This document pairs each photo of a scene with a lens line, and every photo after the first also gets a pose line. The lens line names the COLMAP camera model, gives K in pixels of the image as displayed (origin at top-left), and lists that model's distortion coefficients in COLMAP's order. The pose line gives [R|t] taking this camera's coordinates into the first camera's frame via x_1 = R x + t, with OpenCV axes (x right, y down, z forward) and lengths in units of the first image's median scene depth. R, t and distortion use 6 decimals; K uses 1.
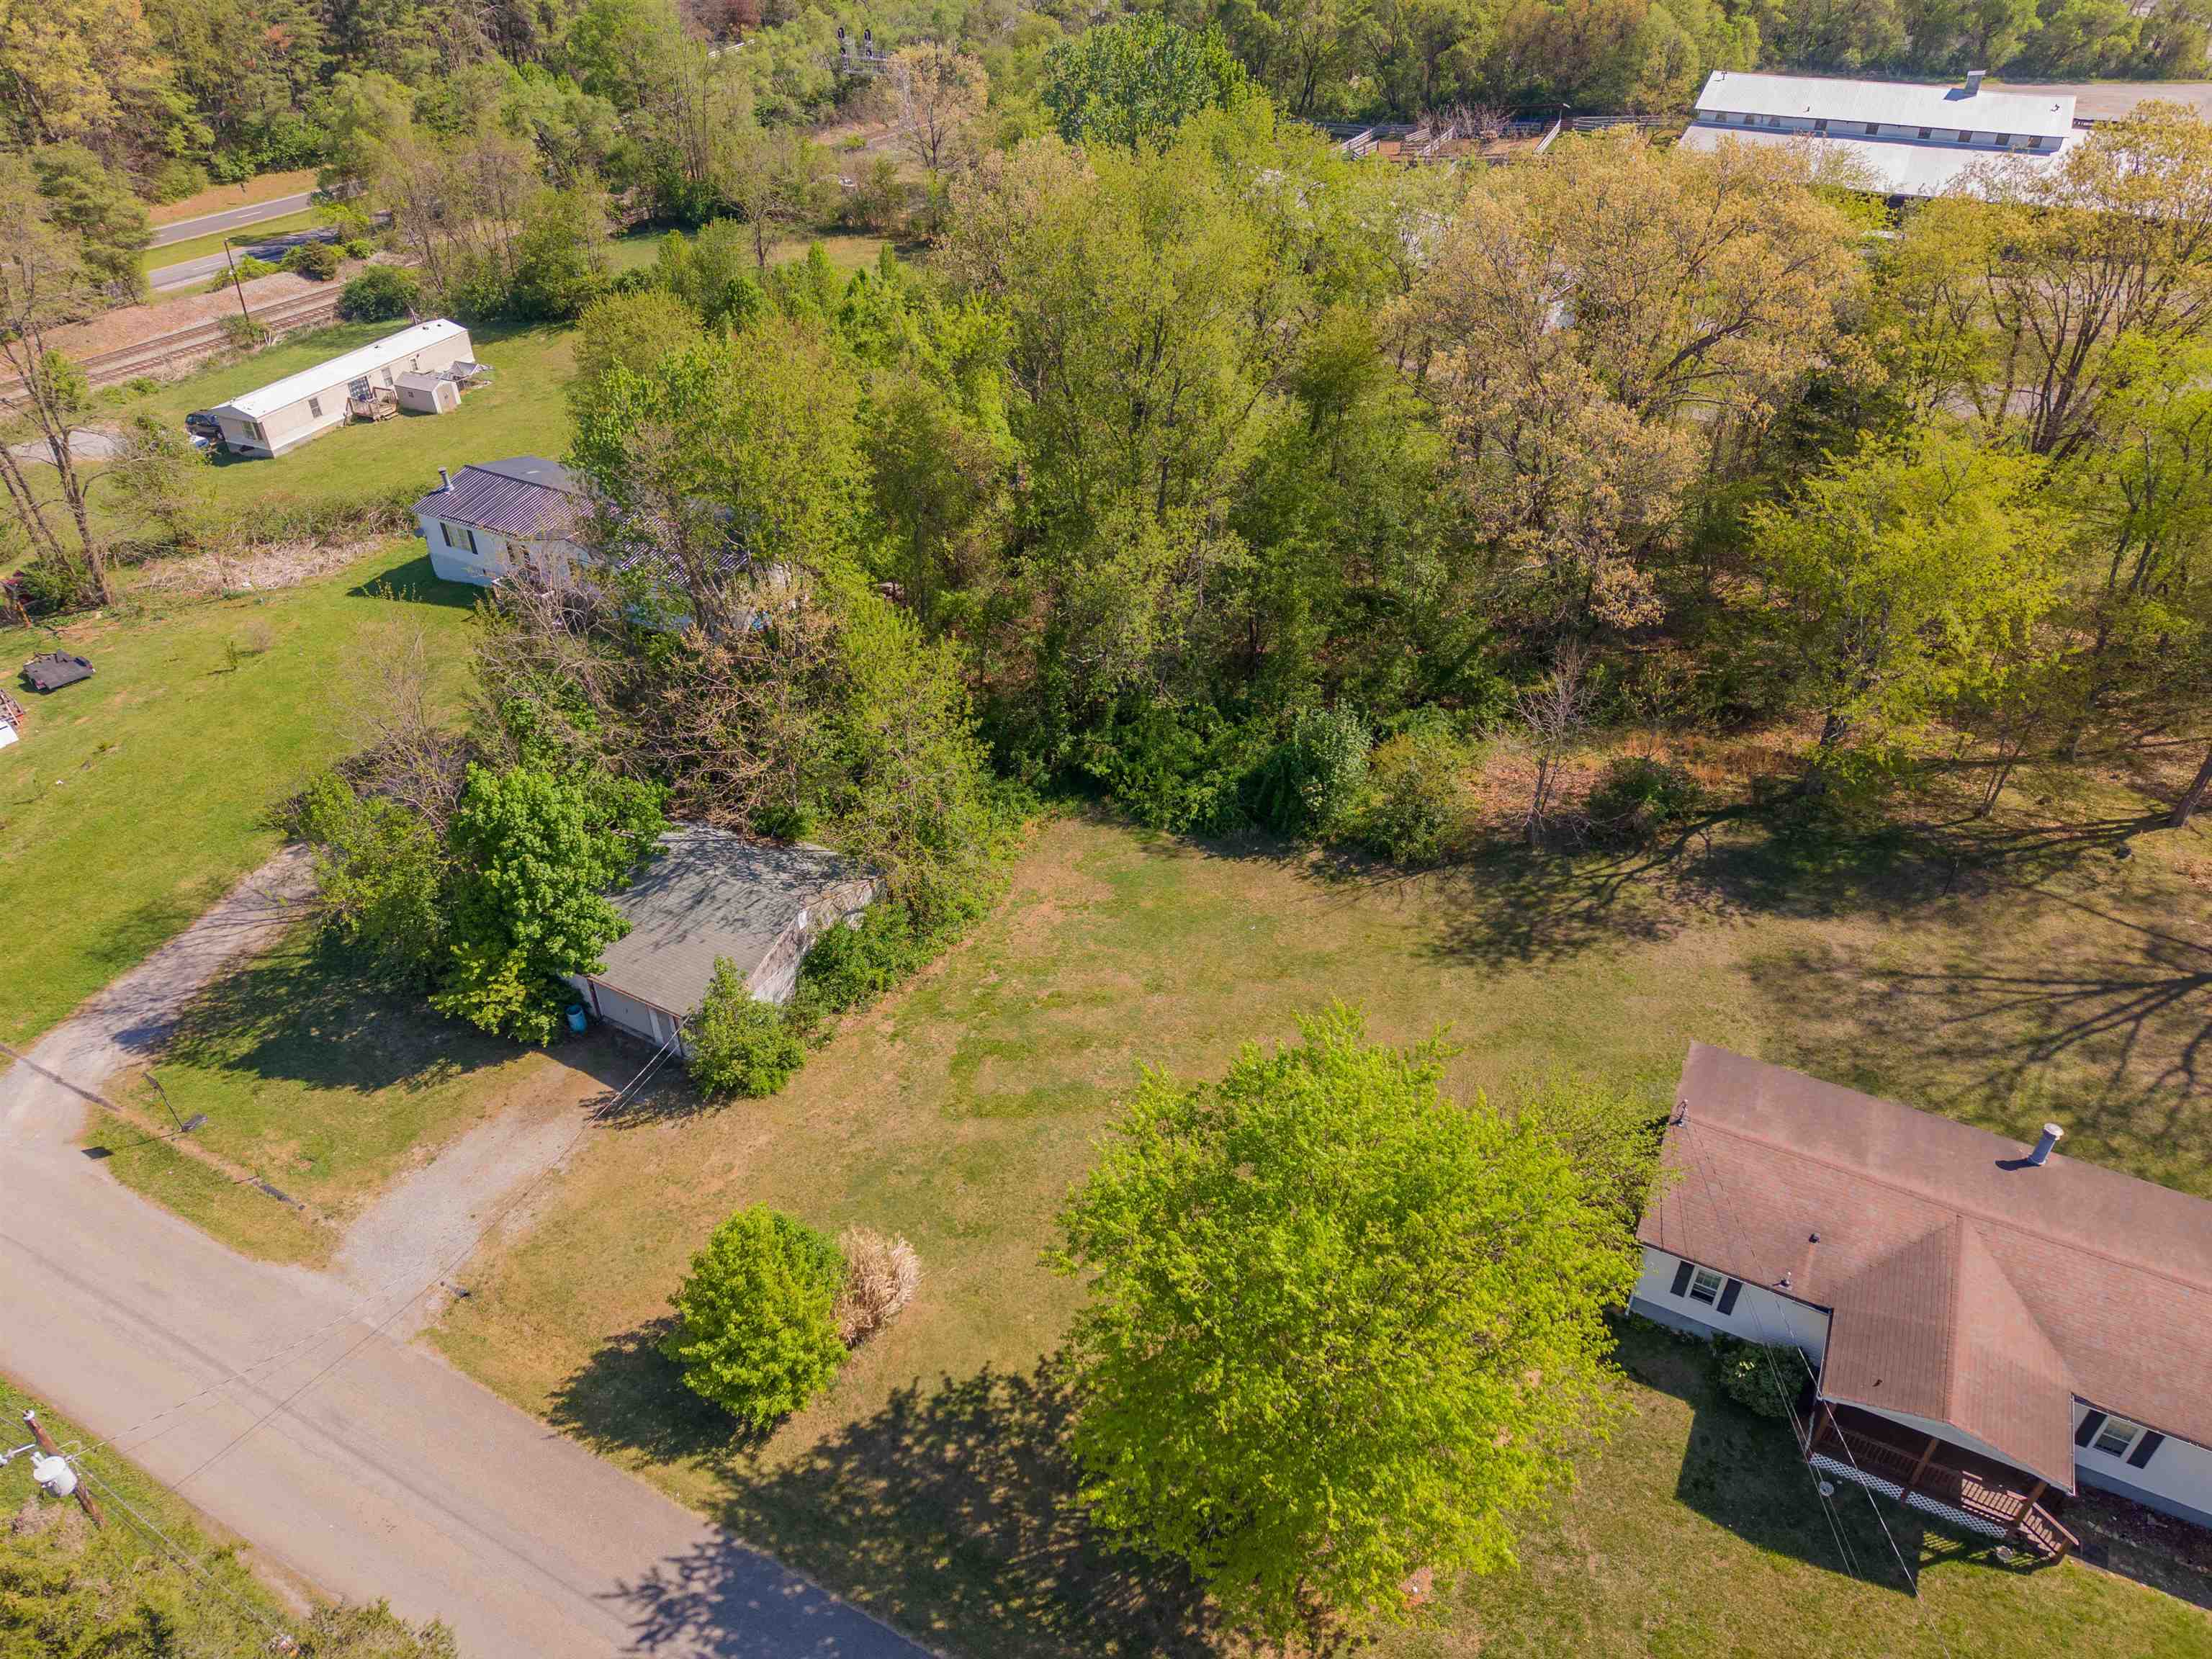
lens RADIAL K [[1492.3, 0, 1073.1], [0, 1492.3, 885.0], [0, 0, 1]] dist [0.008509, -0.008614]
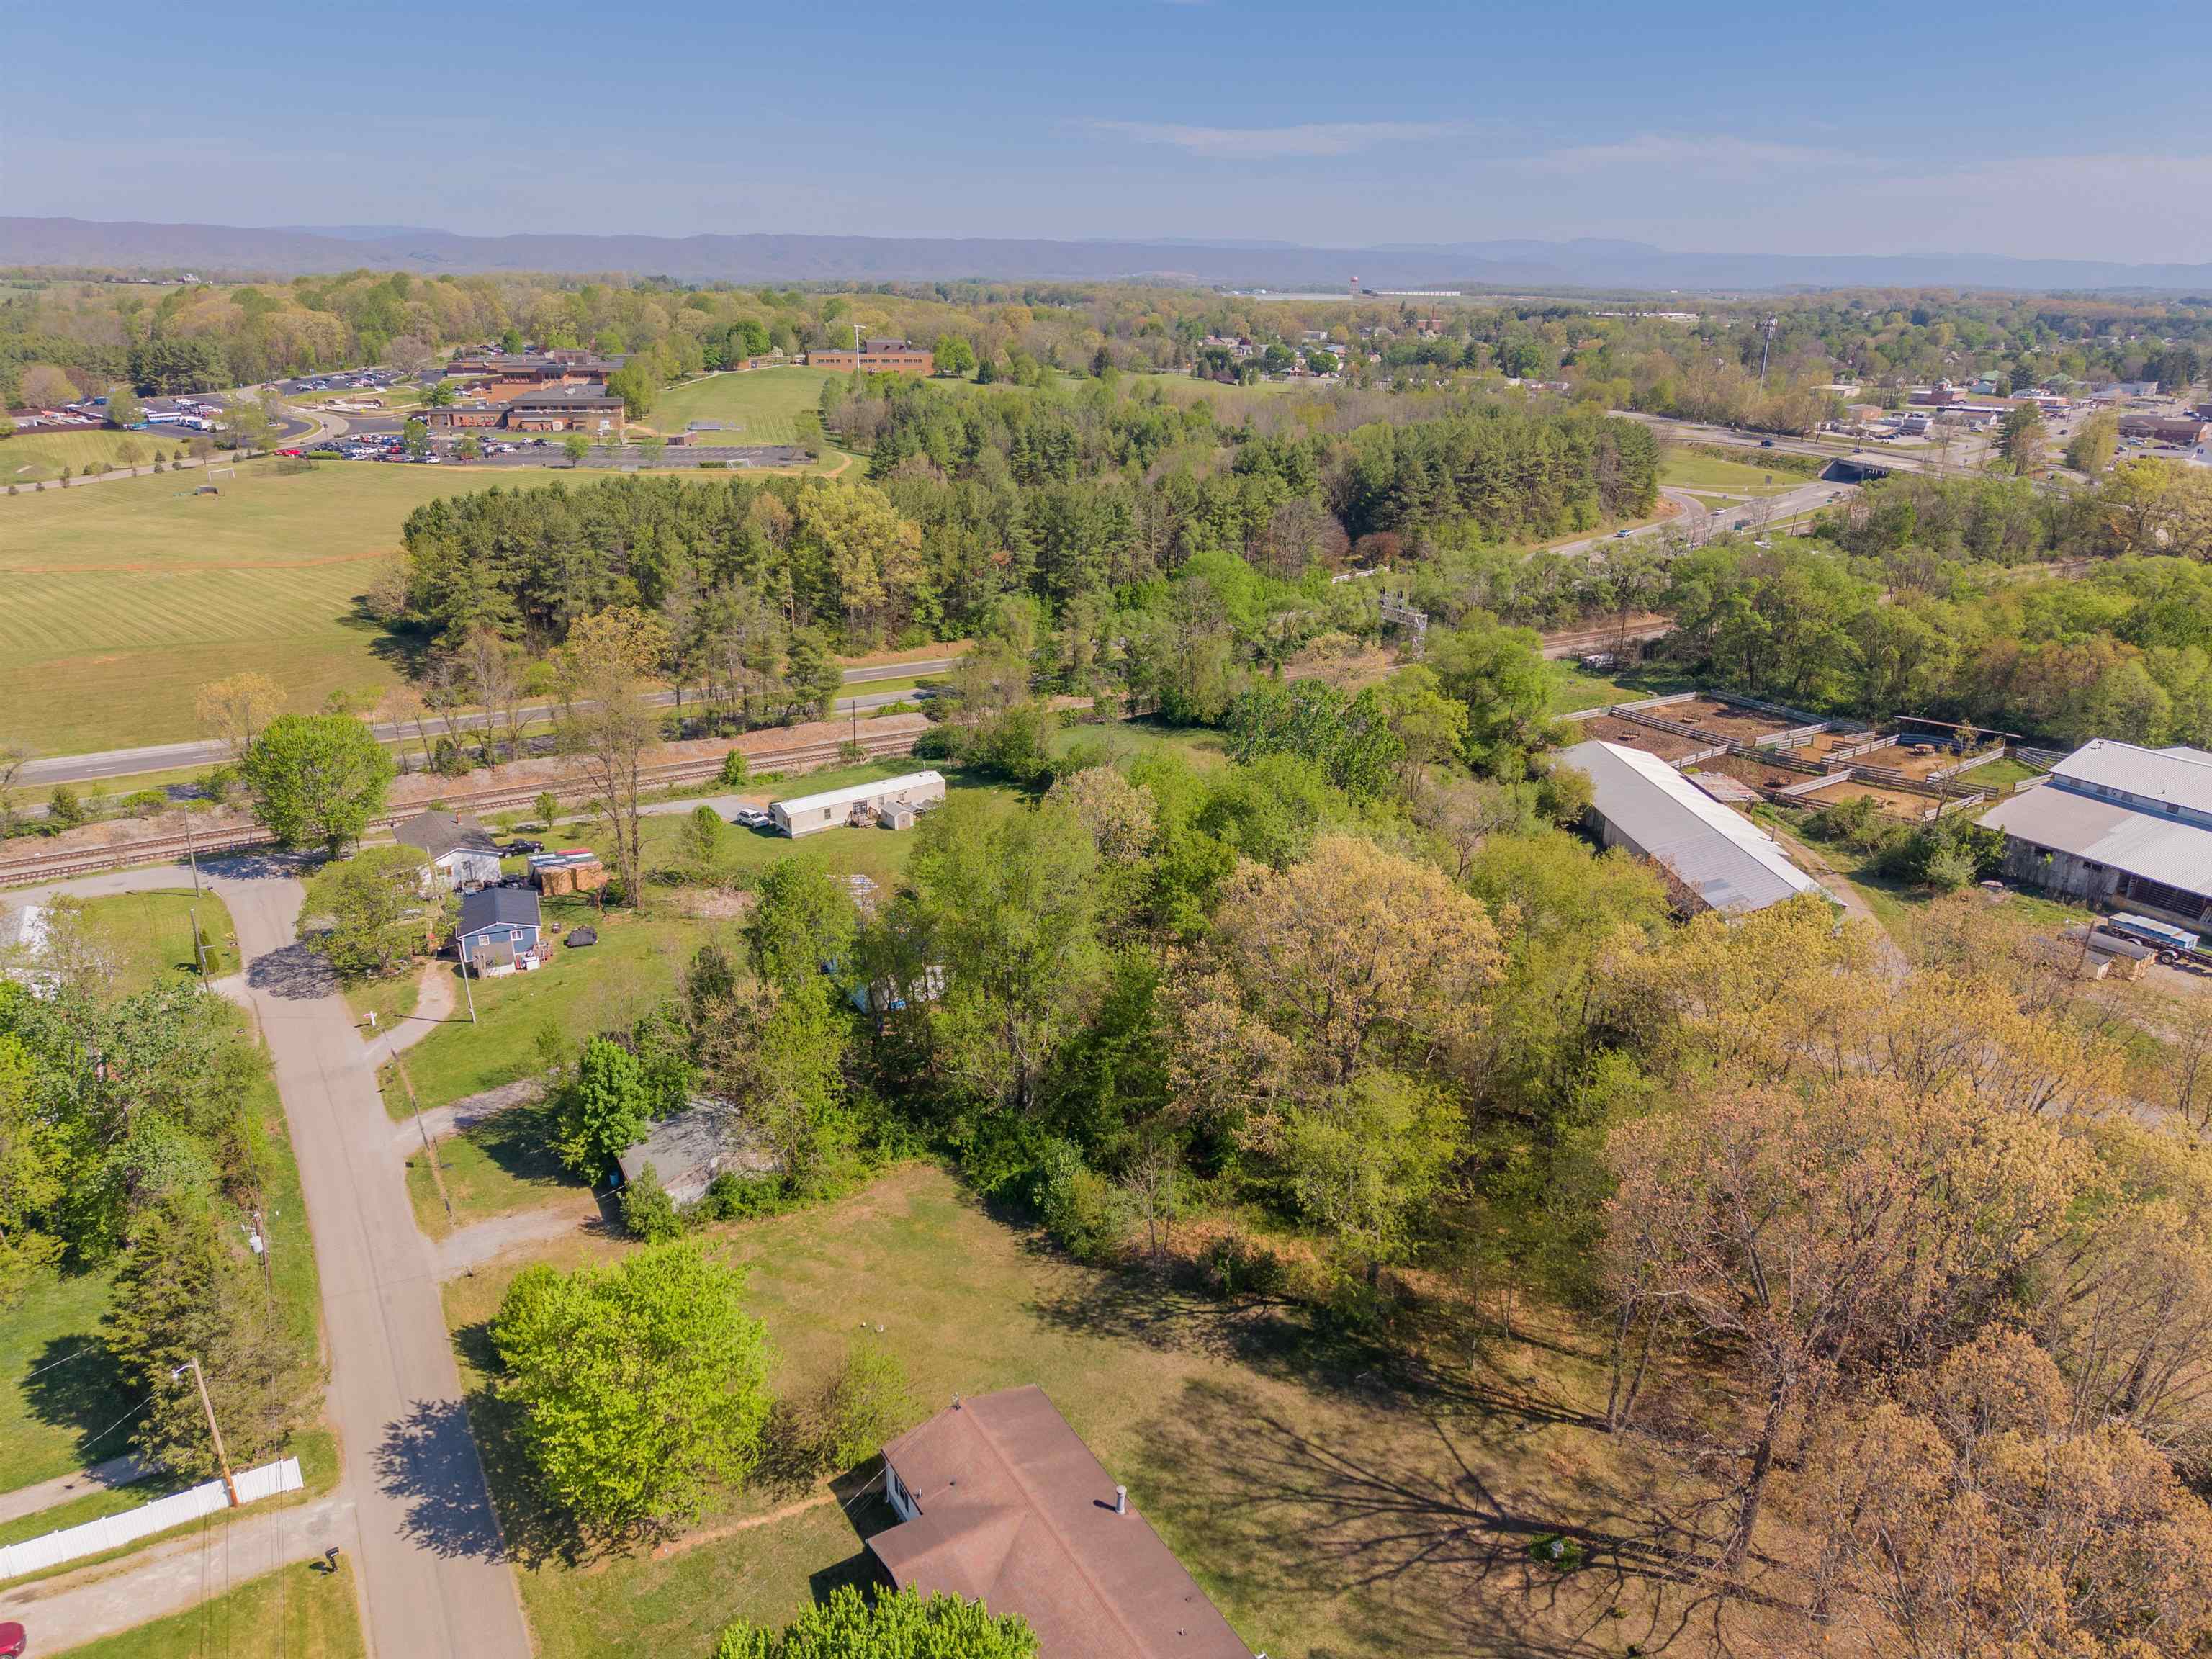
lens RADIAL K [[1526.8, 0, 1069.8], [0, 1526.8, 826.4], [0, 0, 1]] dist [0.008205, -0.104475]
pose [[0.846646, 0.188084, -0.497810, 0.976986], [-0.320731, 0.926815, -0.195308, -0.124533], [0.424643, 0.325020, 0.845009, -0.504465]]
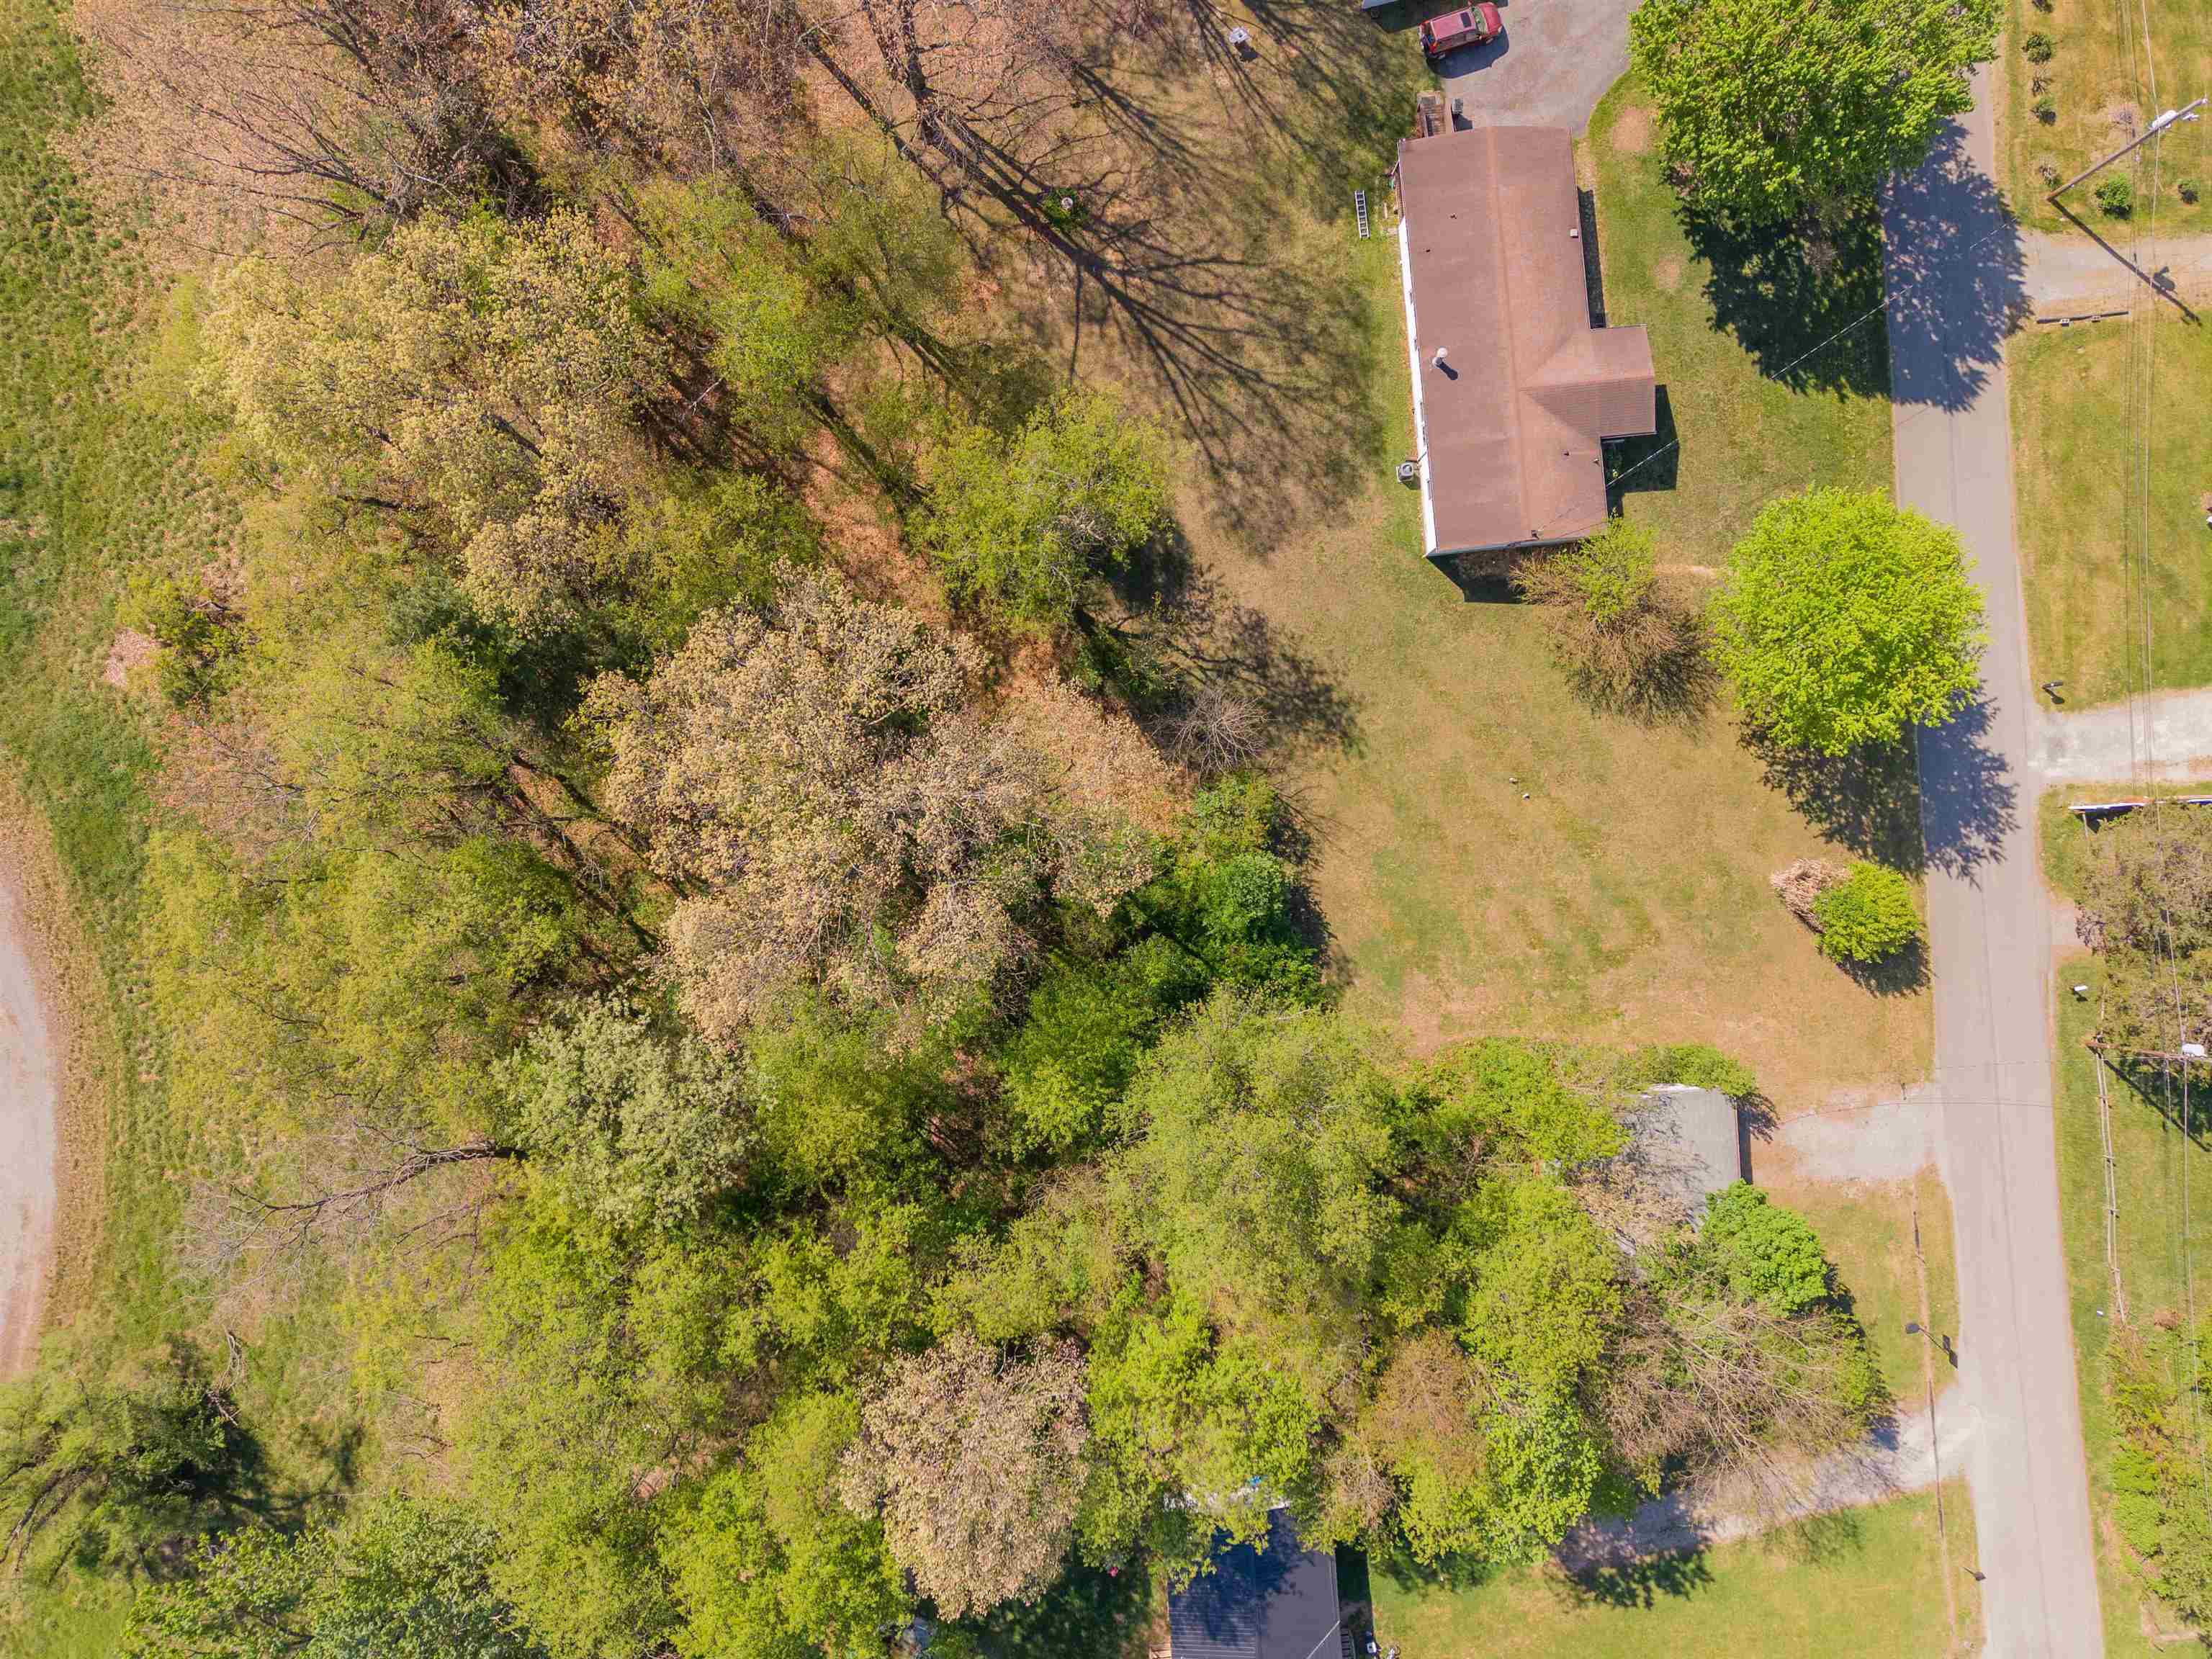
lens RADIAL K [[1552.6, 0, 1111.5], [0, 1552.6, 817.3], [0, 0, 1]] dist [0.015074, 0.000198]
pose [[-0.553948, -0.832356, -0.018045, 0.338861], [0.473332, -0.332694, 0.815642, -1.283900], [-0.684908, 0.443281, 0.578275, 0.333136]]
